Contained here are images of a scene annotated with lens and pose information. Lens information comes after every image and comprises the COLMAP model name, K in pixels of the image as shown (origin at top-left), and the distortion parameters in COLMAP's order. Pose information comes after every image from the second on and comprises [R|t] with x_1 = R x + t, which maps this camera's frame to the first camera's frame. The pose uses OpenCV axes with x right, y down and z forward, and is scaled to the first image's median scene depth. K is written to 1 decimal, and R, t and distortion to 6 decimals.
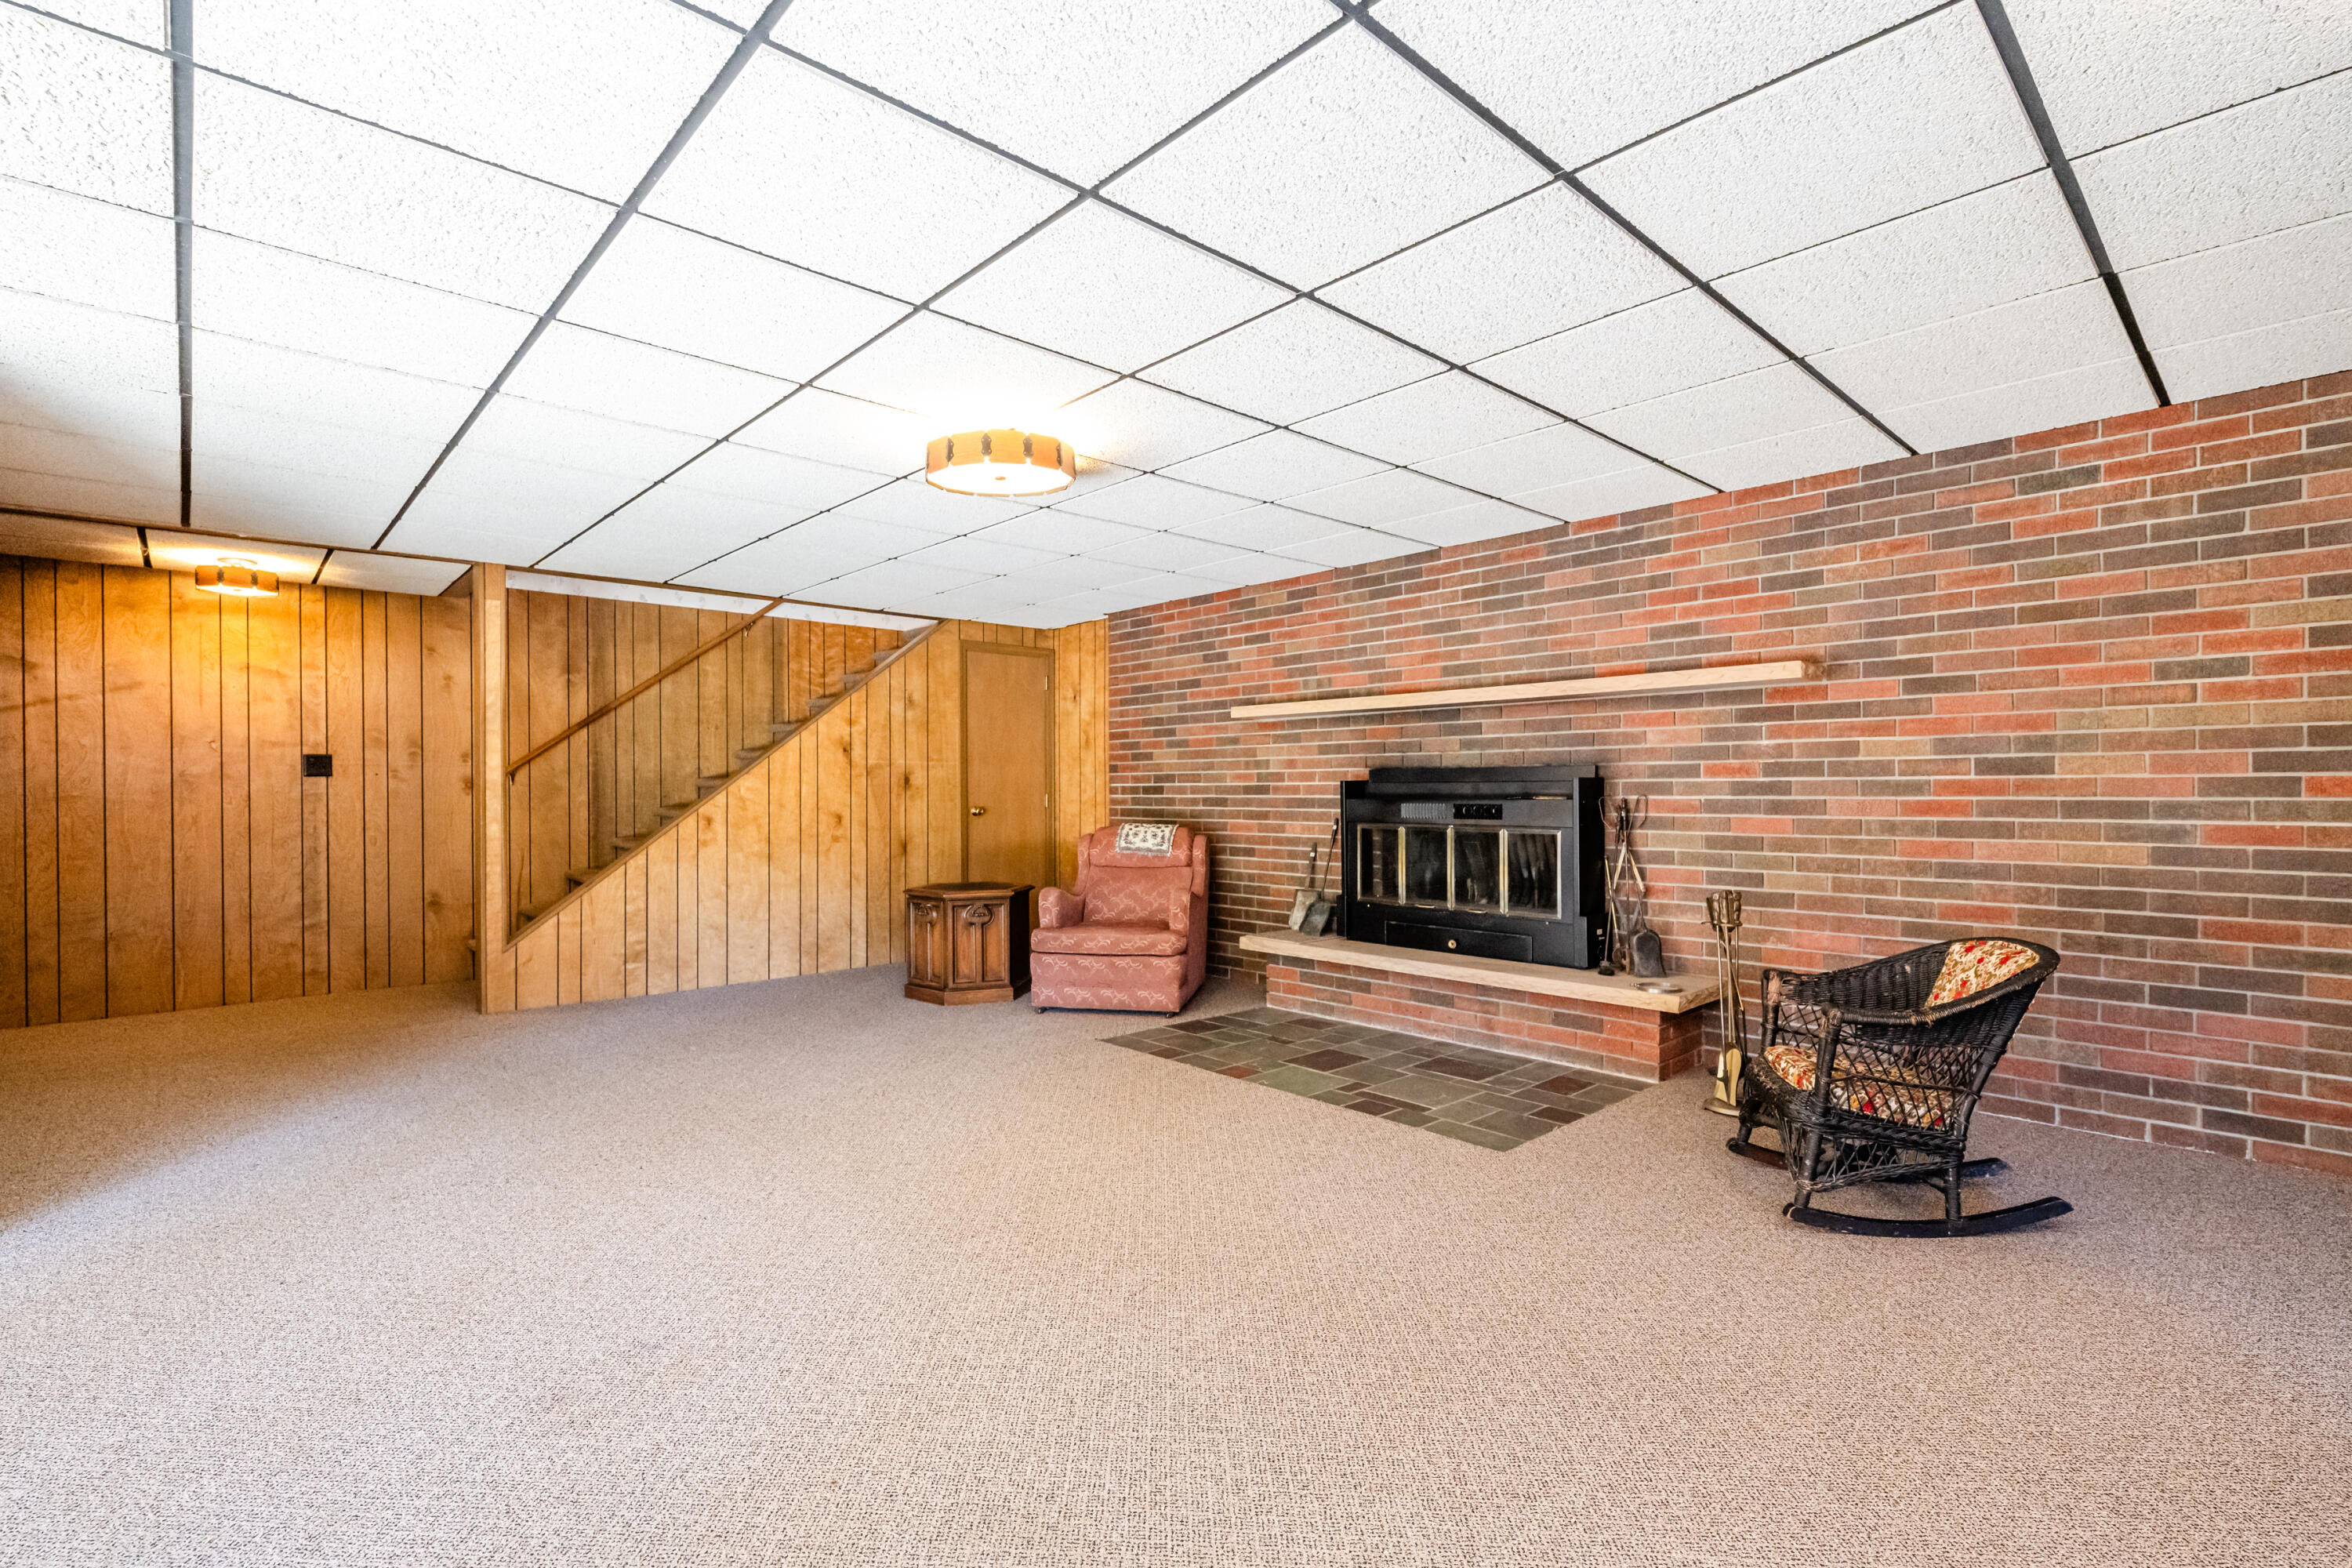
lens RADIAL K [[1066.7, 0, 1175.4], [0, 1066.7, 785.8], [0, 0, 1]] dist [0.000593, 0.000245]
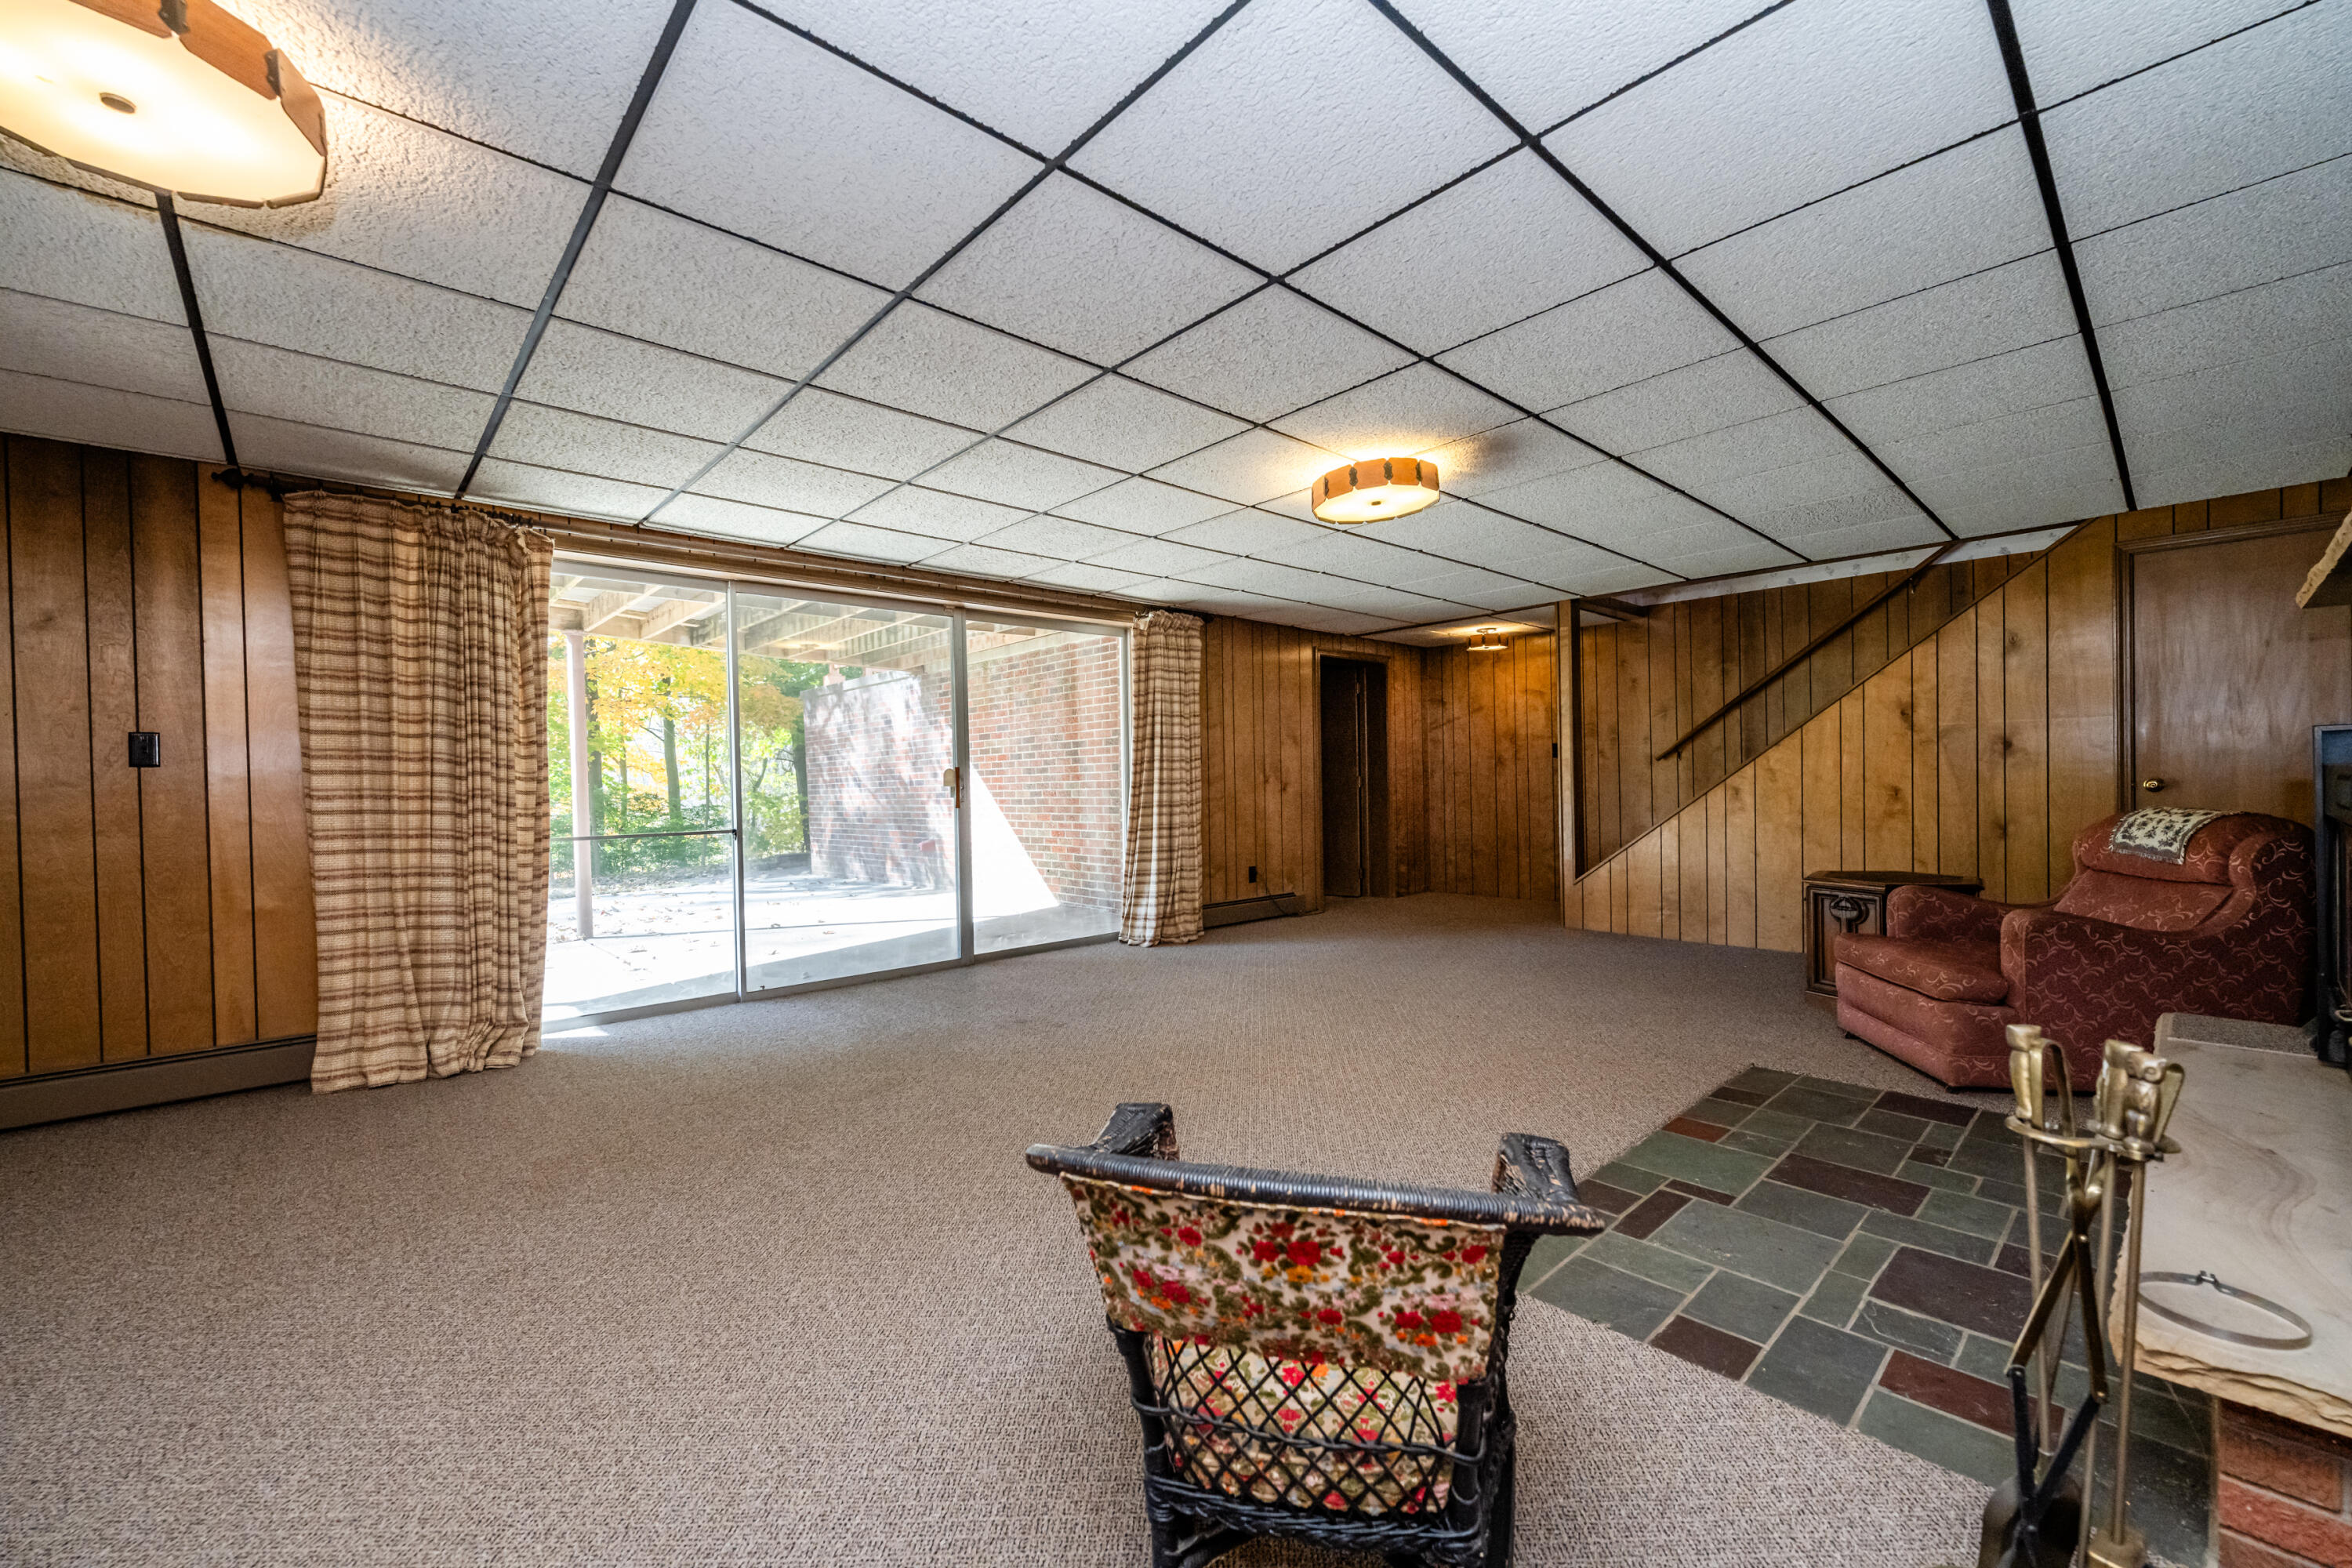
lens RADIAL K [[942.6, 0, 1174.6], [0, 942.6, 789.0], [0, 0, 1]] dist [0.003006, 0.000065]
pose [[-0.005175, 0.014579, -0.999880, 0.608125], [0.021383, 0.999667, 0.014466, 0.006135], [0.999758, -0.021306, -0.005485, 0.528206]]
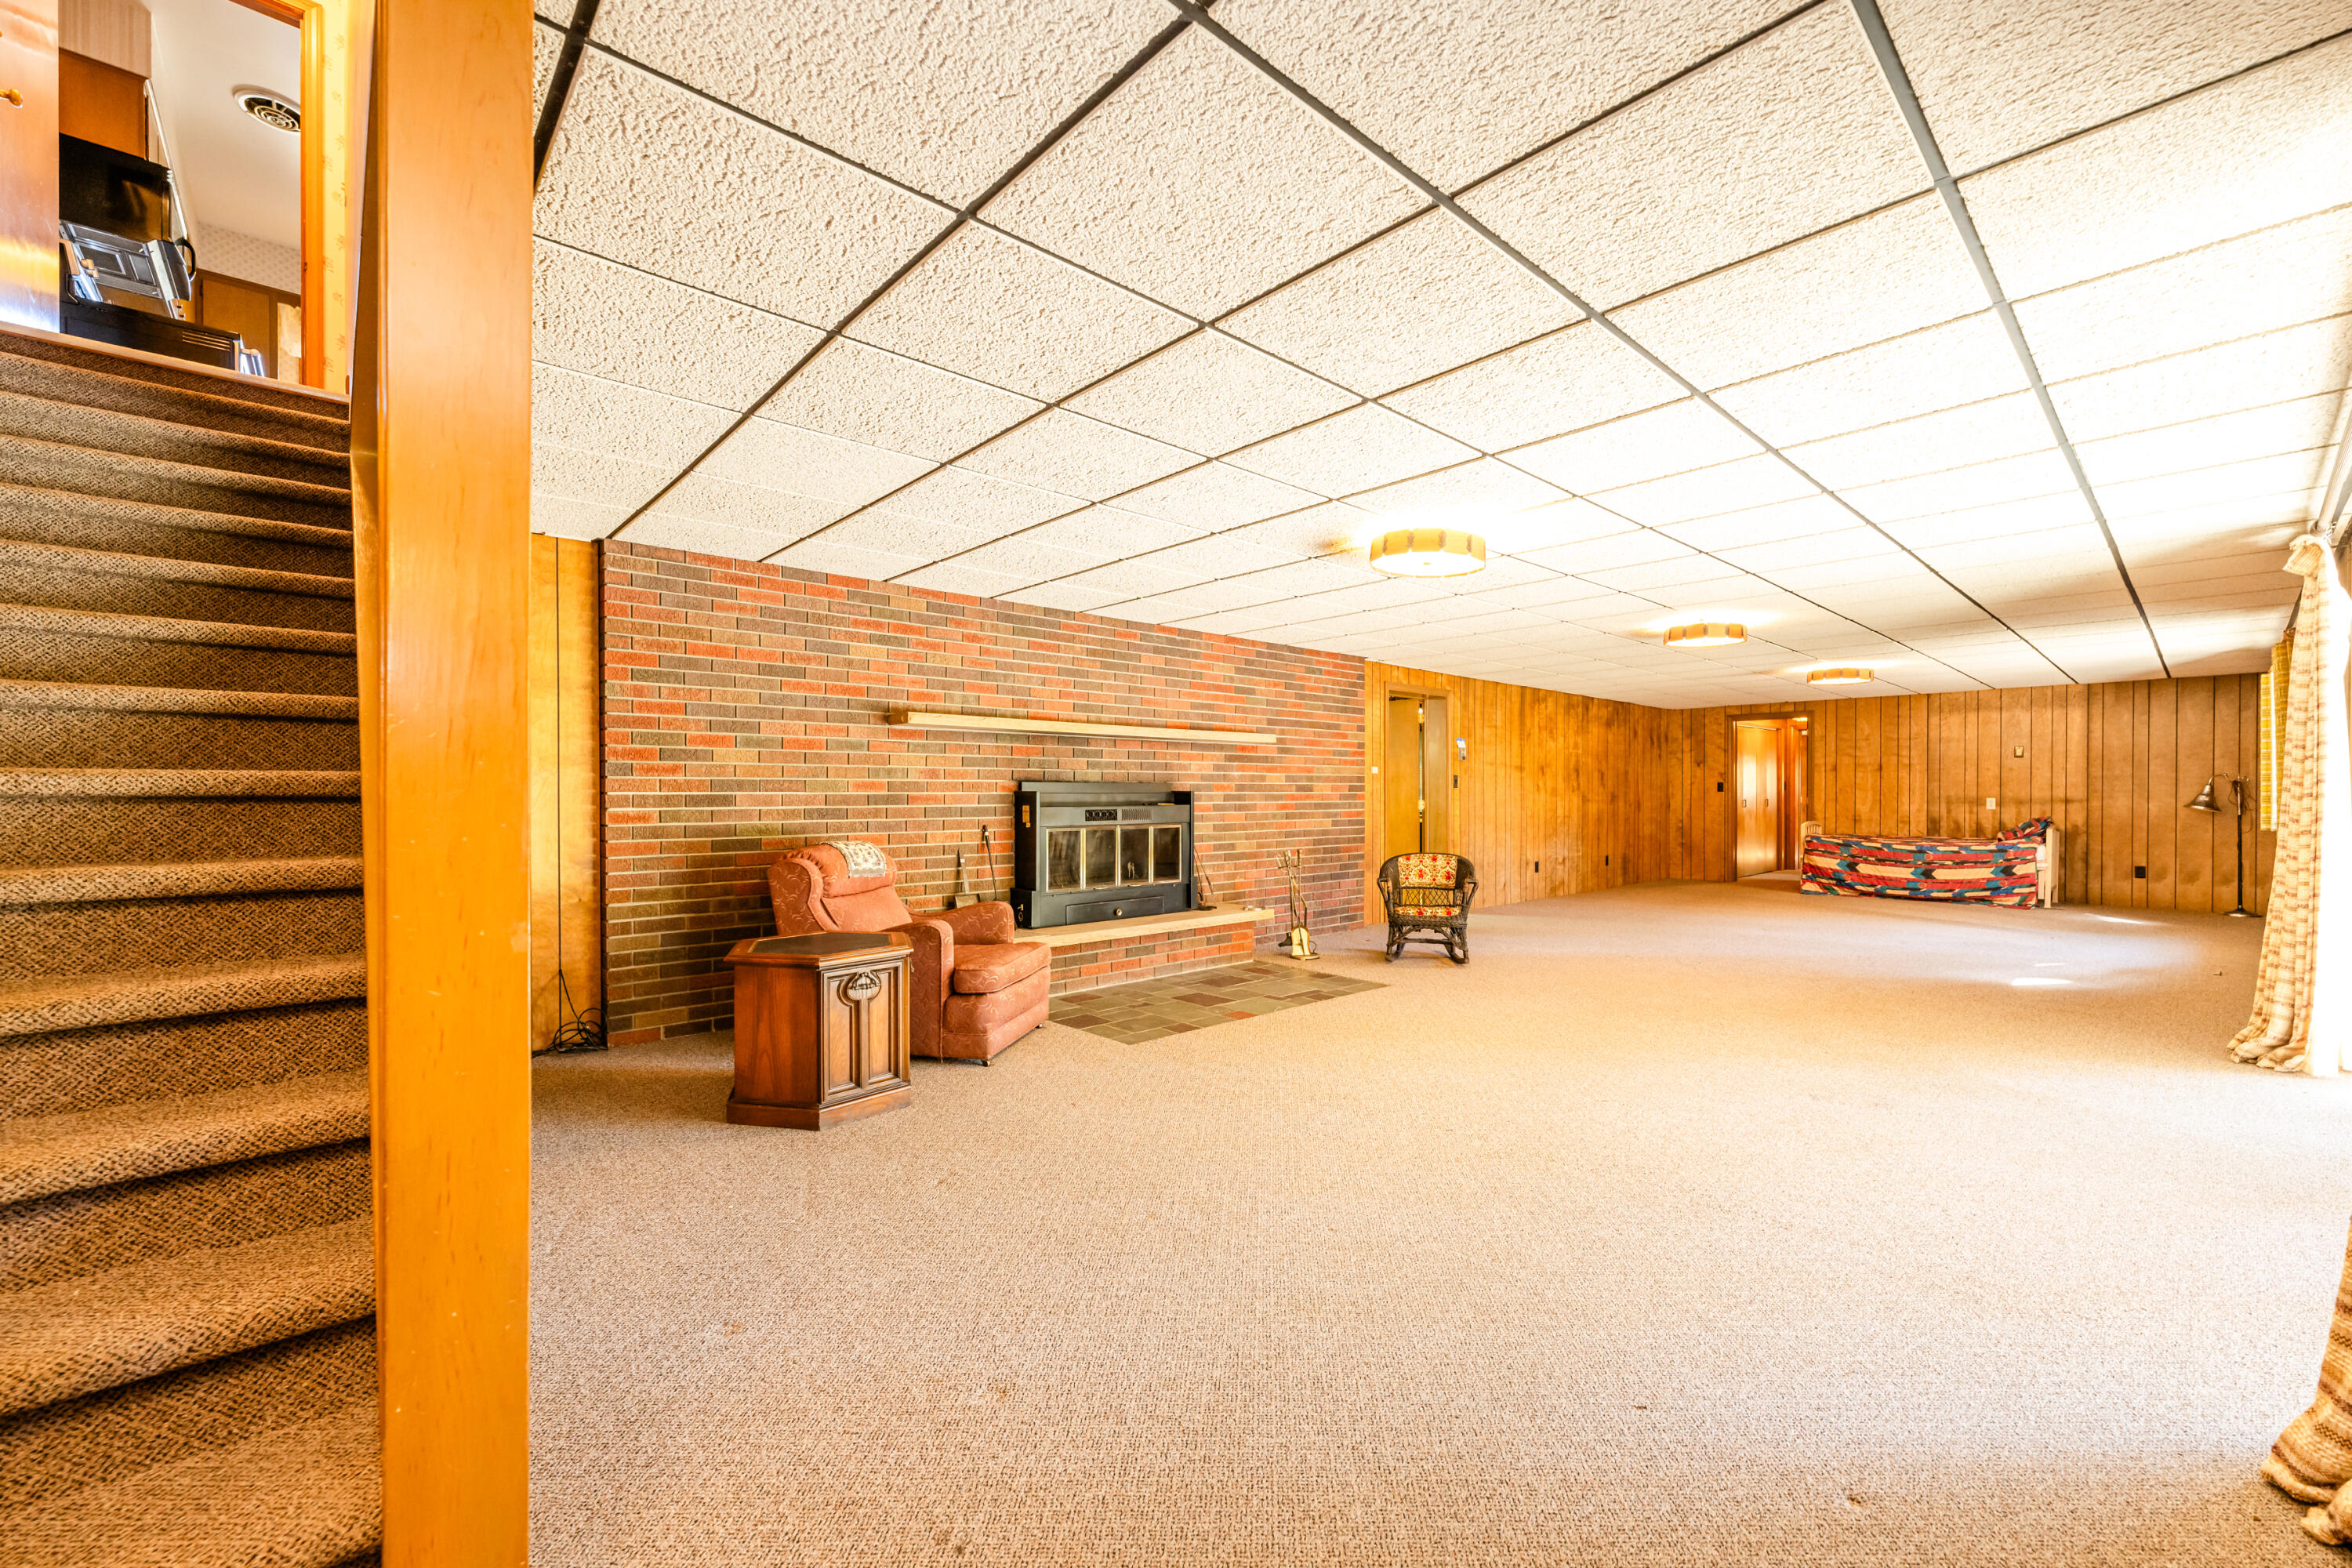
lens RADIAL K [[942.6, 0, 1177.7], [0, 942.6, 794.6], [0, 0, 1]] dist [0.003006, 0.000065]
pose [[0.010950, 0.002500, 0.999937, -0.908844], [-0.001935, 0.999995, -0.002479, 0.000956], [-0.999938, -0.001908, 0.010954, 0.882026]]
